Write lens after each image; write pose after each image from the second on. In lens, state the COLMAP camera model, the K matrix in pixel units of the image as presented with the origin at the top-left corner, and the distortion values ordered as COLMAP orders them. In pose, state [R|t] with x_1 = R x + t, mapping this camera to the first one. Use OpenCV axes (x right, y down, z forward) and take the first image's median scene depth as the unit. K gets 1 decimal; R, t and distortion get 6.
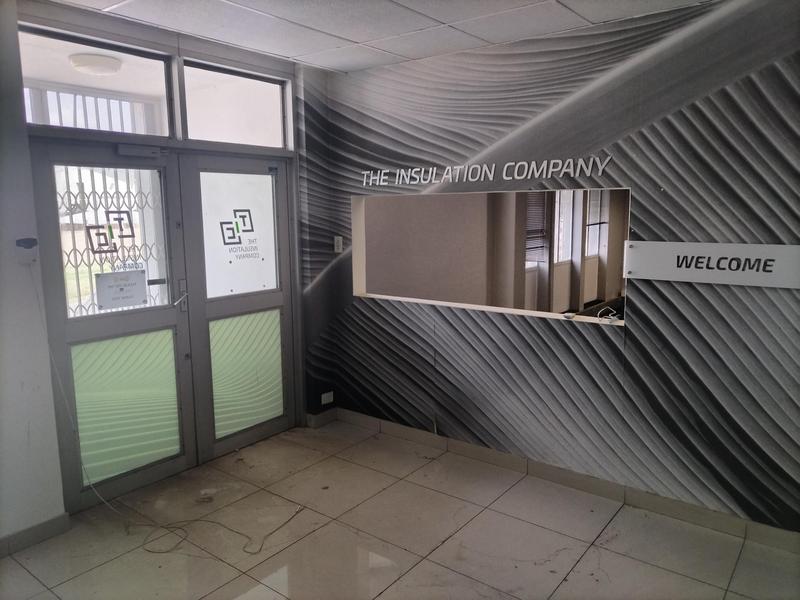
lens RADIAL K [[587.6, 0, 400.0], [0, 587.6, 300.0], [0, 0, 1]] dist [0.002248, -0.003920]
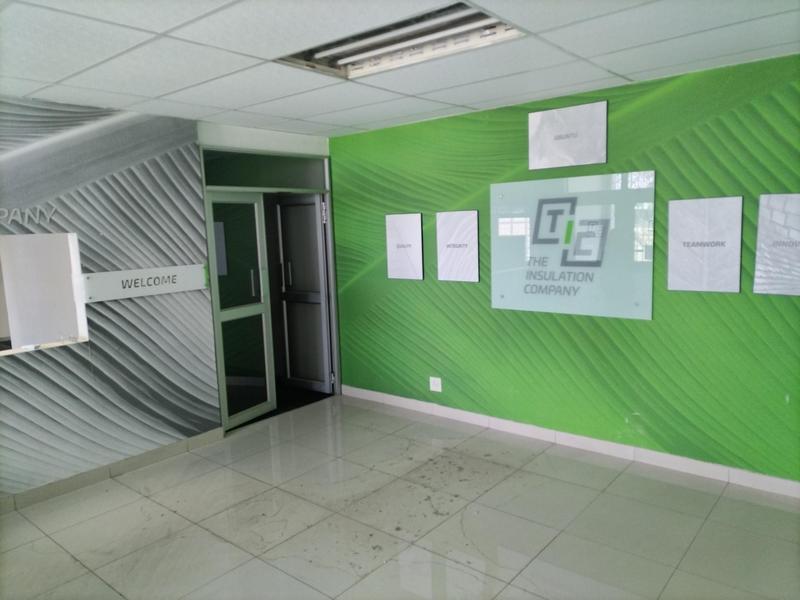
lens RADIAL K [[587.6, 0, 400.0], [0, 587.6, 300.0], [0, 0, 1]] dist [0.002248, -0.003920]
pose [[0.029019, -0.122263, 0.992073, -0.904897], [0.185596, 0.975892, 0.114840, -0.066590], [-0.982198, 0.180793, 0.051011, 0.275903]]
